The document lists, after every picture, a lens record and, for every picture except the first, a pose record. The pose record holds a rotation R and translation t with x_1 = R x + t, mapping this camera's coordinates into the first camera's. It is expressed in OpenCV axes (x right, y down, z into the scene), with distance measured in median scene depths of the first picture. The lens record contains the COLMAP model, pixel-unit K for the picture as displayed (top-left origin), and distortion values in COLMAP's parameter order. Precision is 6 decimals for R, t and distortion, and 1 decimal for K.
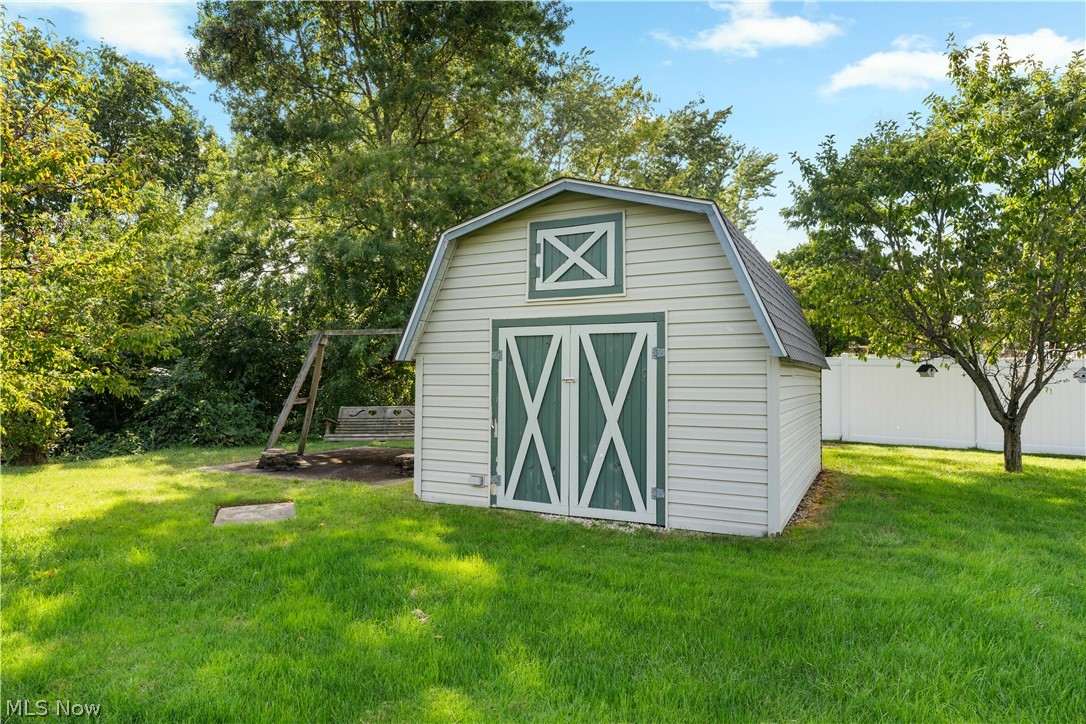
lens RADIAL K [[642.8, 0, 543.0], [0, 642.8, 362.0], [0, 0, 1]] dist [0.000555, 0.000100]
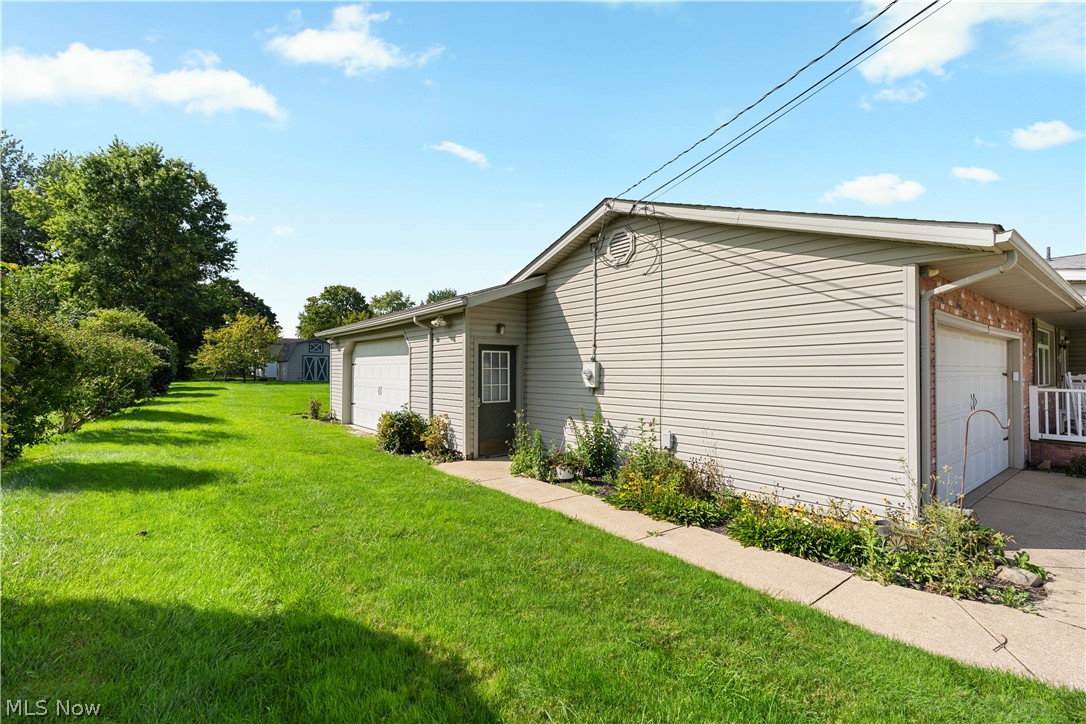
lens RADIAL K [[490.3, 0, 543.8], [0, 490.3, 371.7], [0, 0, 1]] dist [-0.000499, 0.000115]
pose [[0.439065, -0.010473, 0.898394, -3.929093], [-0.031637, 0.999132, 0.027110, -0.119507], [-0.897898, -0.040326, 0.438353, -3.918109]]
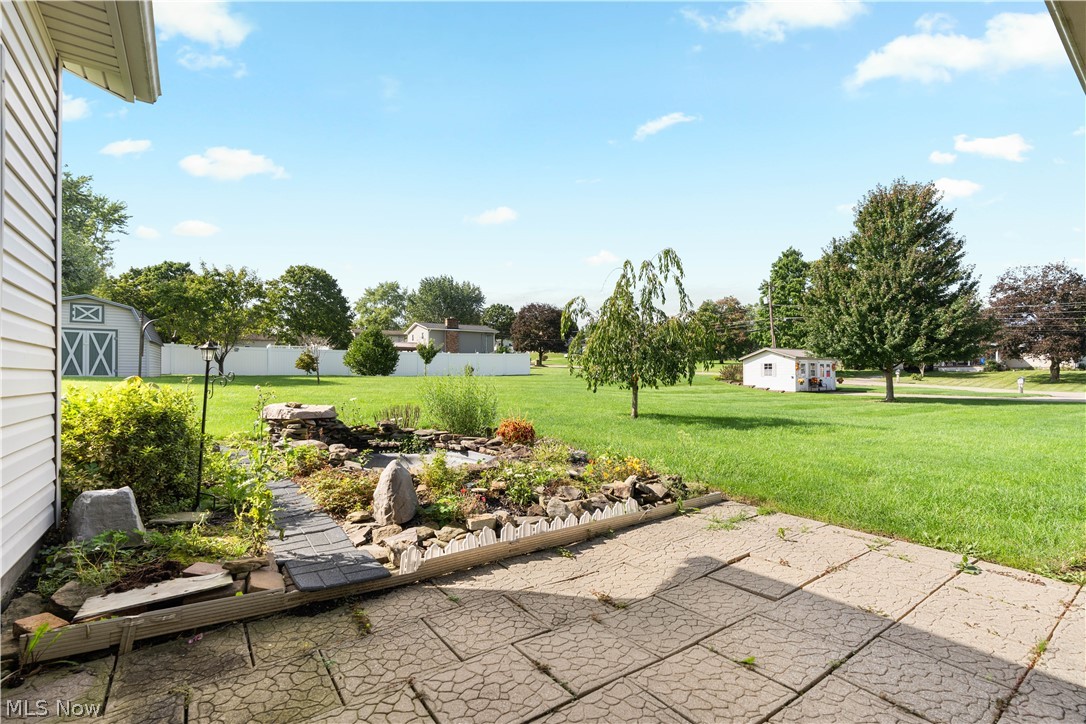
lens RADIAL K [[485.6, 0, 543.5], [0, 485.6, 364.1], [0, 0, 1]] dist [-0.002596, 0.000354]
pose [[0.476632, 0.004908, 0.879089, -1.227054], [-0.027057, 0.999593, 0.009089, 0.046840], [-0.878687, -0.028118, 0.476570, -2.885082]]
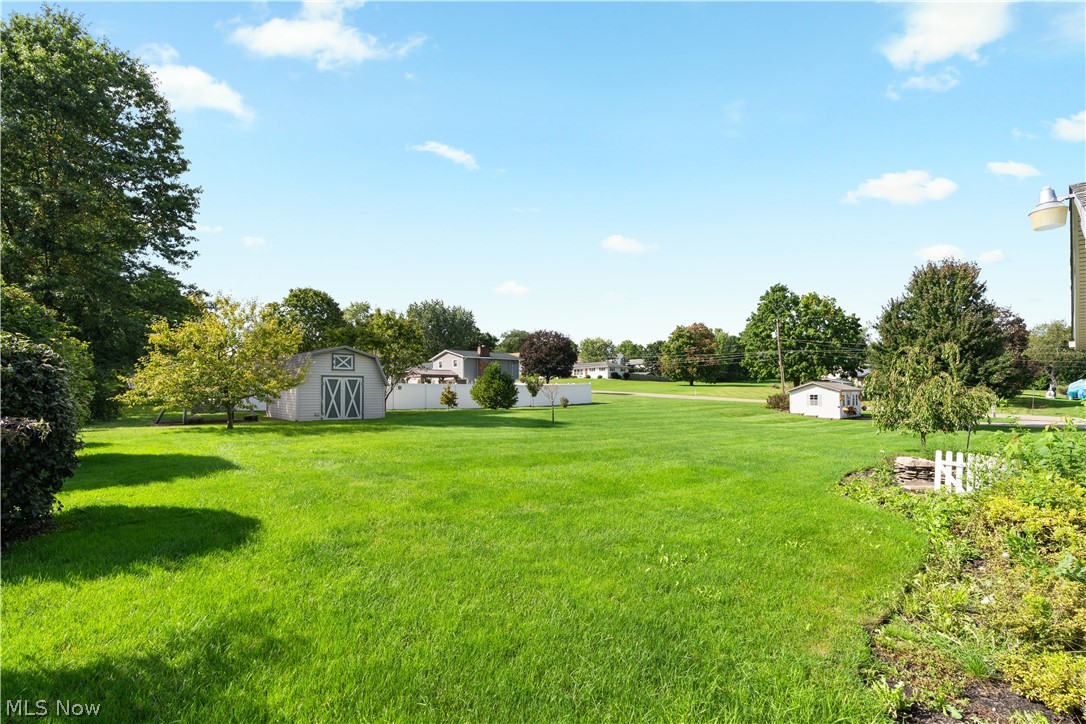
lens RADIAL K [[501.7, 0, 543.4], [0, 501.7, 374.2], [0, 0, 1]] dist [0.000920, 0.000332]
pose [[0.352670, 0.019613, 0.935542, -2.704753], [-0.027875, 0.999557, -0.010447, -0.081042], [-0.935333, -0.022394, 0.353060, -1.526893]]
